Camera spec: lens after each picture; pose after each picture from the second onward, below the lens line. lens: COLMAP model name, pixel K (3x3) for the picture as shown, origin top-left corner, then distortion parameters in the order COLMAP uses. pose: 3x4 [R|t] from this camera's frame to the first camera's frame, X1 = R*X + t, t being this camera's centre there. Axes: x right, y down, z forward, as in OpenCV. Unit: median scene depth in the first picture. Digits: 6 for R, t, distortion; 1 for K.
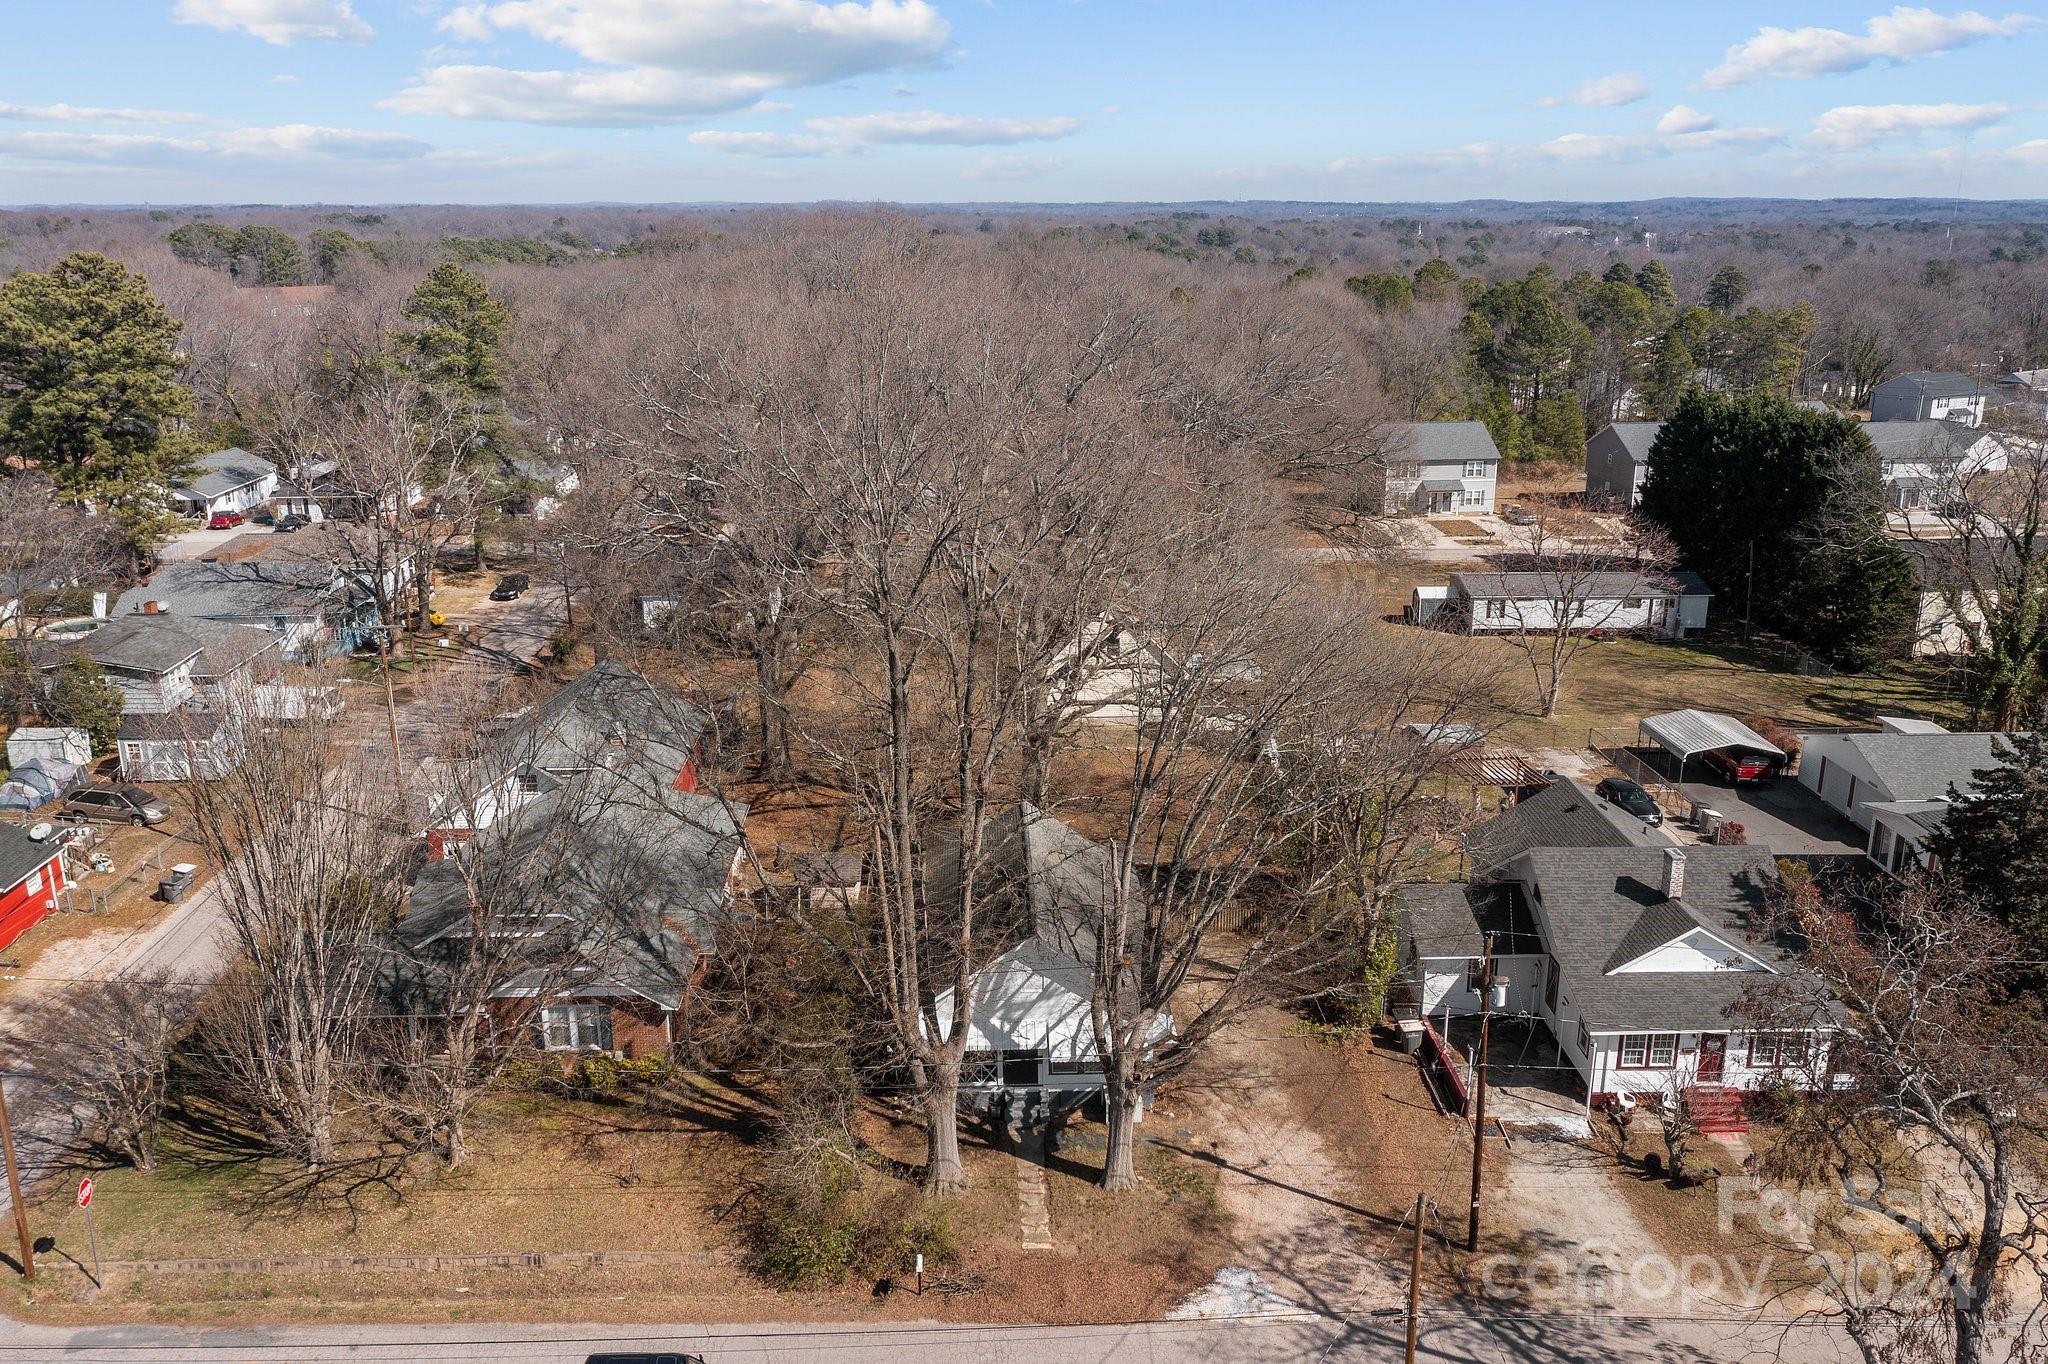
lens RADIAL K [[1619.9, 0, 1024.6], [0, 1619.9, 682.9], [0, 0, 1]] dist [0.005955, 0.007642]
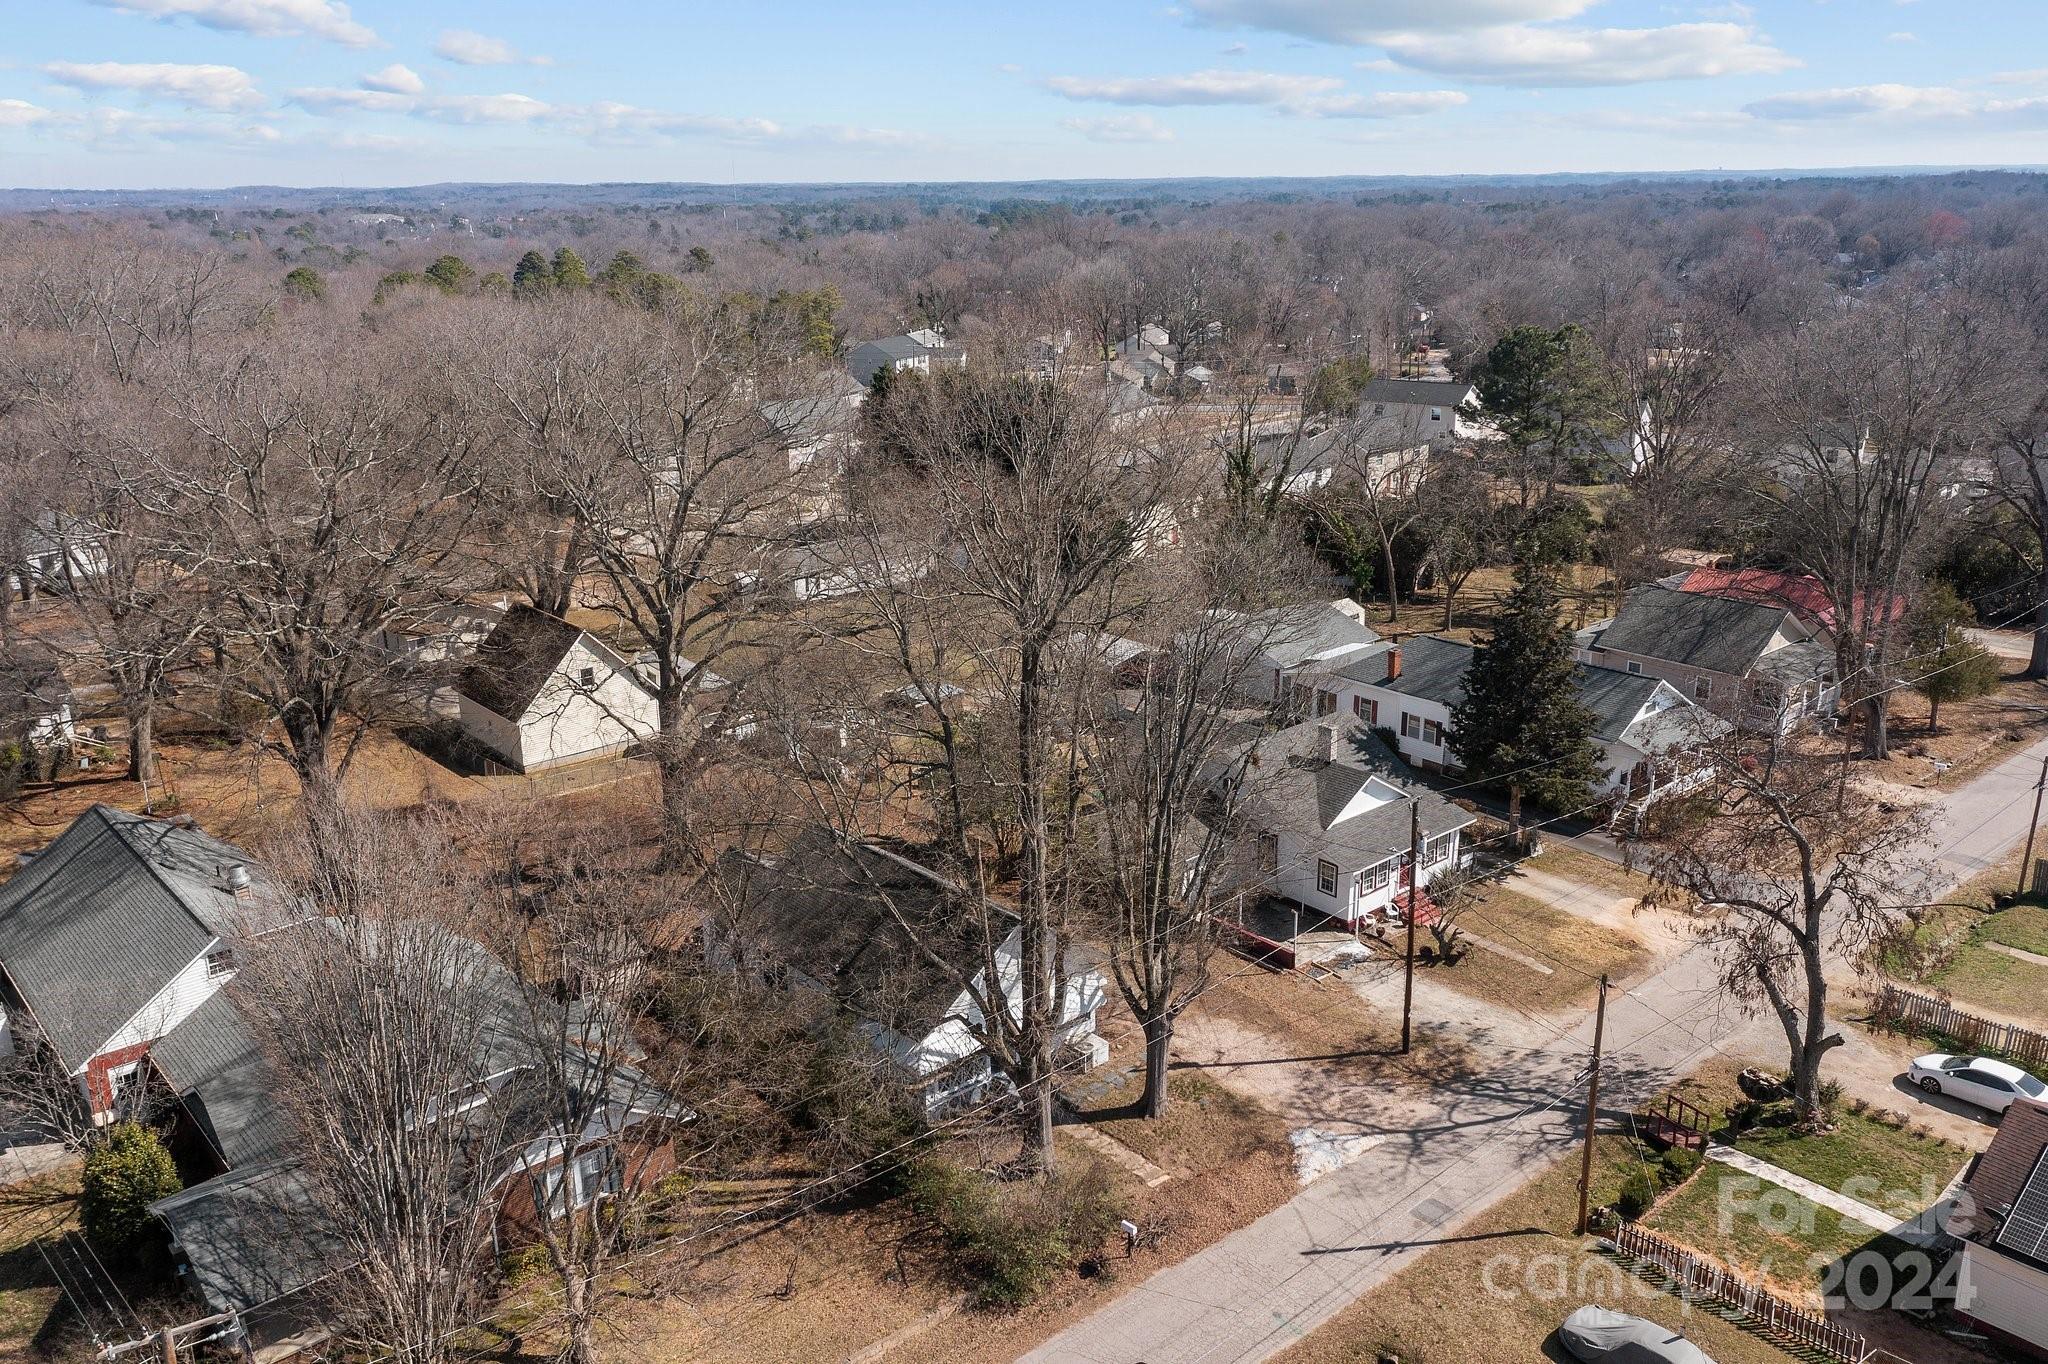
lens RADIAL K [[1619.9, 0, 1025.3], [0, 1619.9, 684.3], [0, 0, 1]] dist [0.005955, 0.007642]
pose [[0.769249, -0.196149, 0.608096, -0.591457], [0.190619, 0.978826, 0.074596, -0.073125], [-0.609852, 0.058532, 0.790351, 0.146022]]
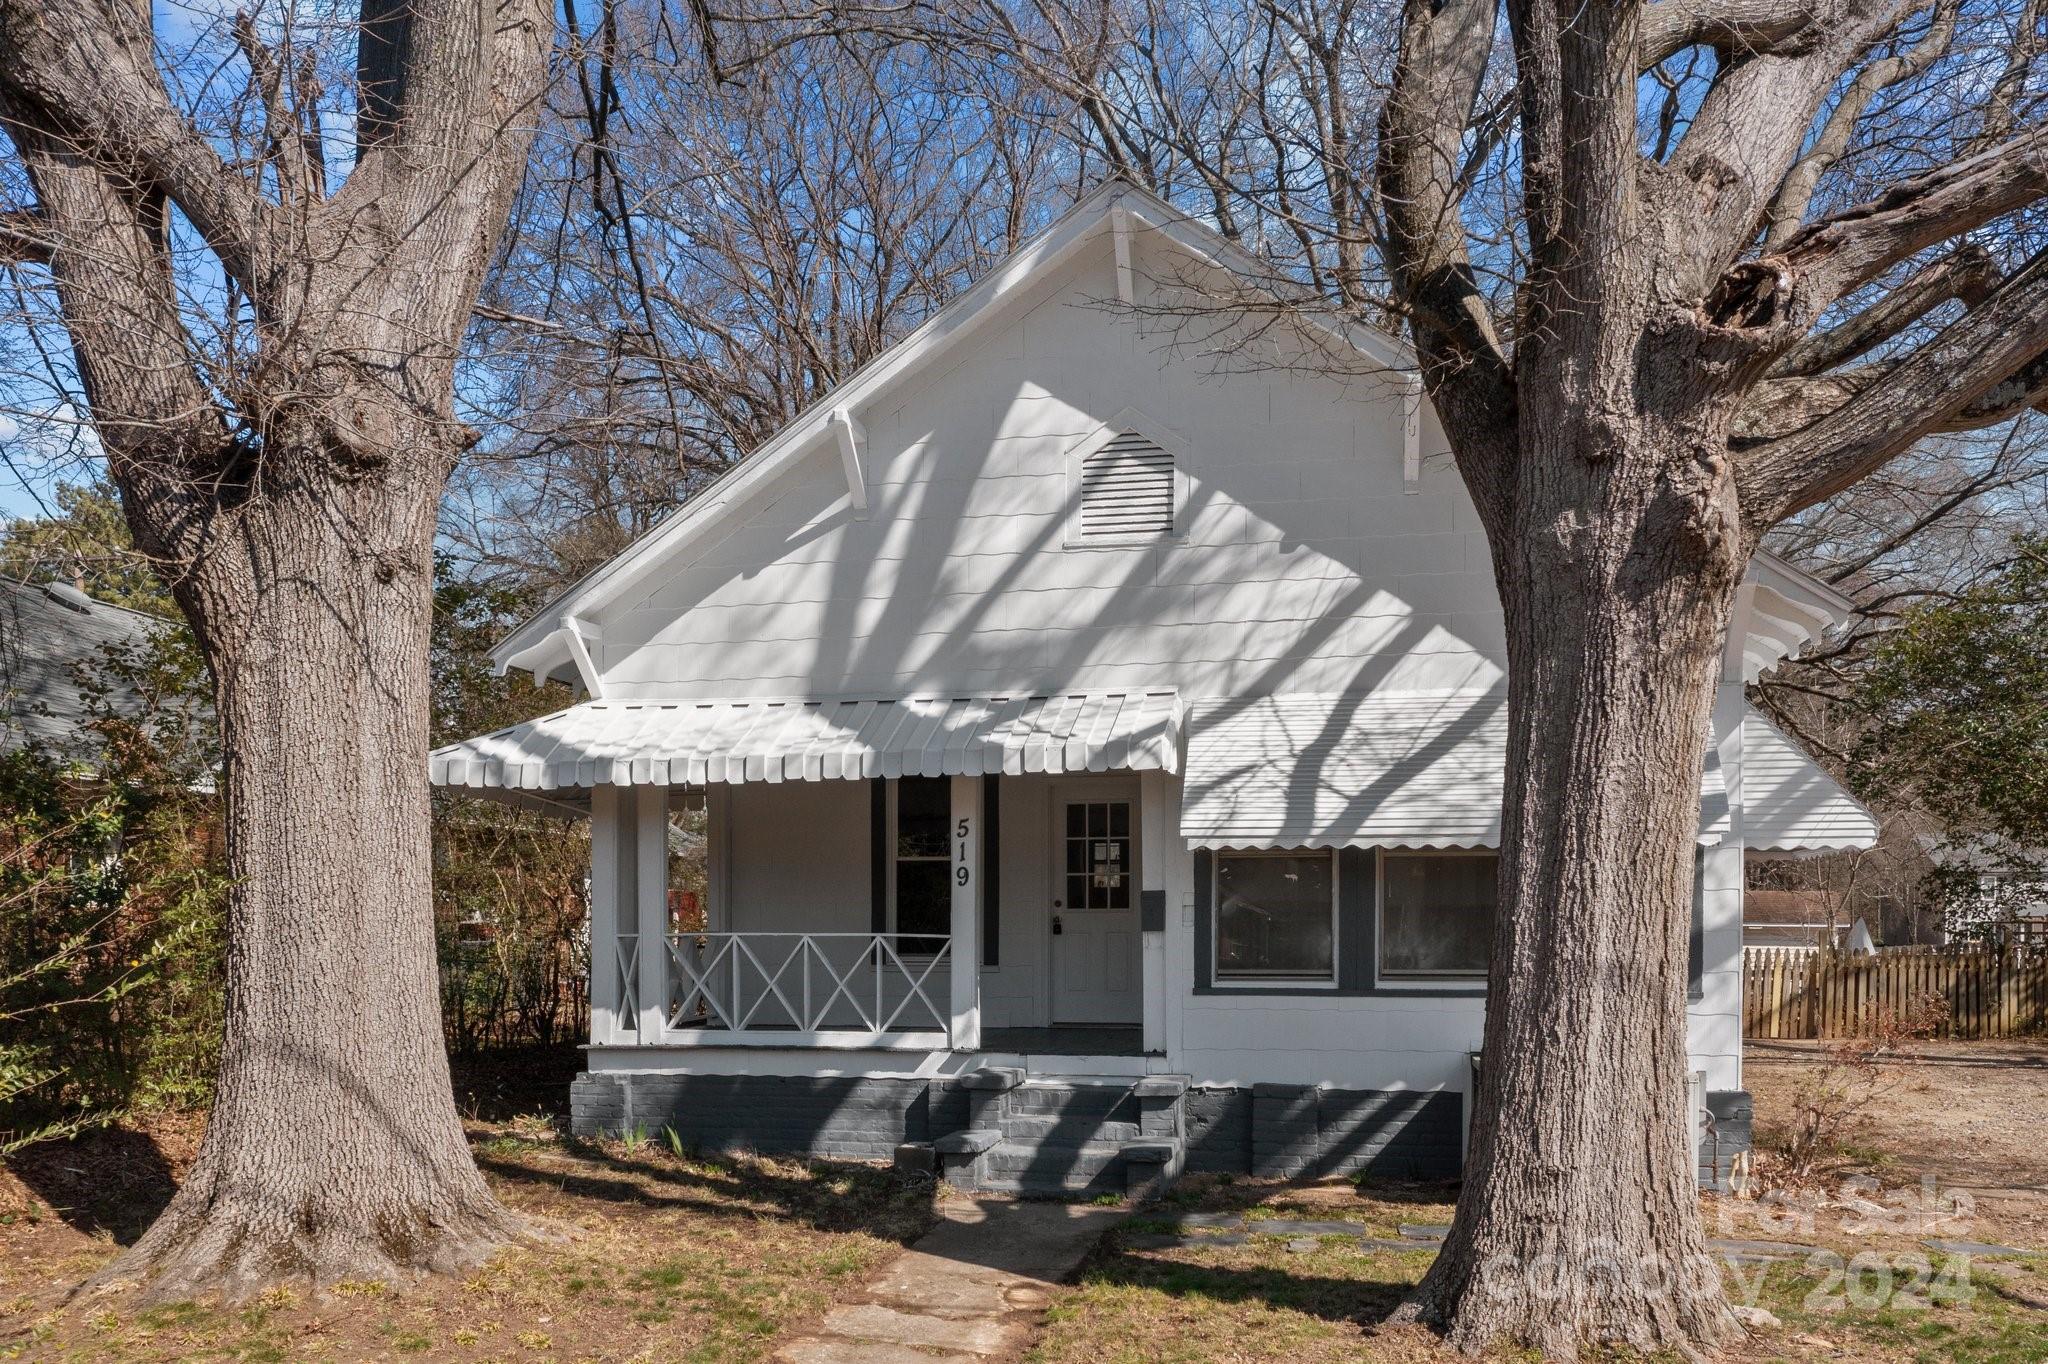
lens RADIAL K [[1619.9, 0, 1046.2], [0, 1619.9, 973.6], [0, 0, 1]] dist [0.005955, 0.007642]
pose [[0.974887, 0.007462, -0.222573, 0.042998], [-0.070108, 0.958904, -0.274931, 0.300279], [0.211375, 0.283631, 0.935347, 0.817754]]
